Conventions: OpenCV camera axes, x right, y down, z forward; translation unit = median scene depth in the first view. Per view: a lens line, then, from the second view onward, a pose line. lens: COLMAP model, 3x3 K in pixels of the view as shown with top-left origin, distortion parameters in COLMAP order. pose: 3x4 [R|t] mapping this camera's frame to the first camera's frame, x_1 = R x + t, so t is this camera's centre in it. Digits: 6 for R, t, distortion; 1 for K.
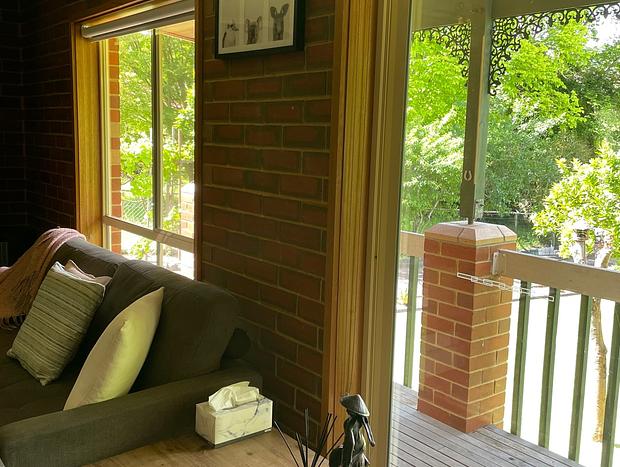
lens RADIAL K [[642.0, 0, 310.0], [0, 642.0, 233.5], [0, 0, 1]] dist [0.057965, -0.030383]
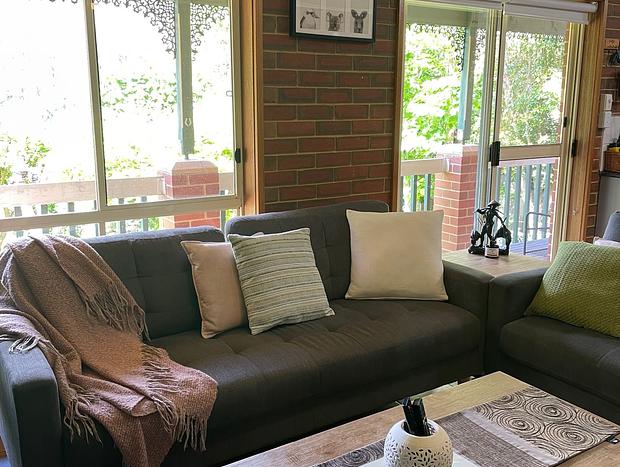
lens RADIAL K [[642.0, 0, 310.0], [0, 642.0, 233.5], [0, 0, 1]] dist [0.057965, -0.030383]
pose [[0.089904, -0.234428, 0.967967, -1.524859], [0.148799, 0.964156, 0.219685, -0.175809], [-0.984772, 0.124282, 0.121564, 0.896353]]
